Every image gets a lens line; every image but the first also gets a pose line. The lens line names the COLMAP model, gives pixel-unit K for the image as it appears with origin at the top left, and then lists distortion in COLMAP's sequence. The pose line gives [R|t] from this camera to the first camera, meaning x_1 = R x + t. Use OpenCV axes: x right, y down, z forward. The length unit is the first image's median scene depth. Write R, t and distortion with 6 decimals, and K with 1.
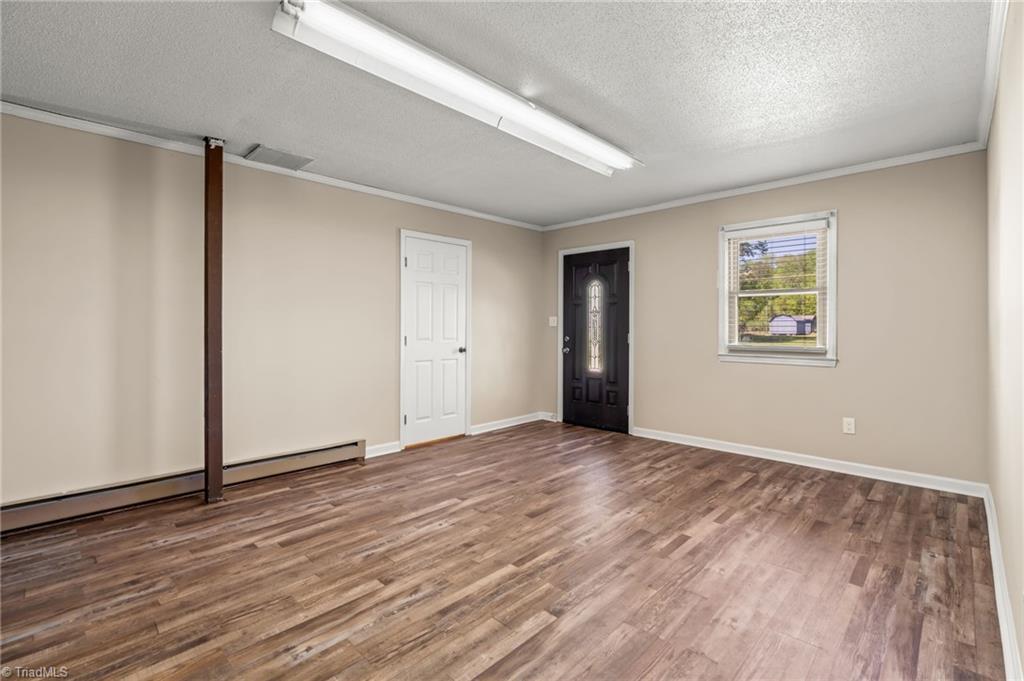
lens RADIAL K [[459.6, 0, 515.0], [0, 459.6, 334.0], [0, 0, 1]] dist [-0.013999, 0.002128]
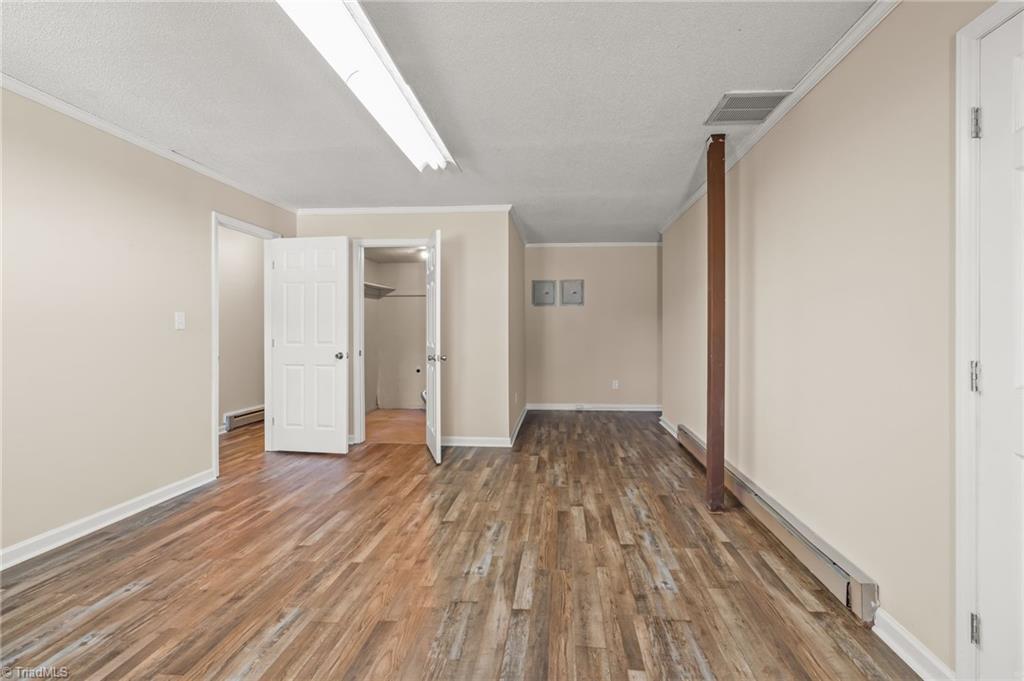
lens RADIAL K [[459.6, 0, 517.0], [0, 459.6, 333.2], [0, 0, 1]] dist [-0.013999, 0.002128]
pose [[-0.770708, 0.005273, -0.637166, 0.339251], [-0.010222, 0.999735, 0.020639, -0.024721], [0.637106, 0.022420, -0.770450, 1.841513]]
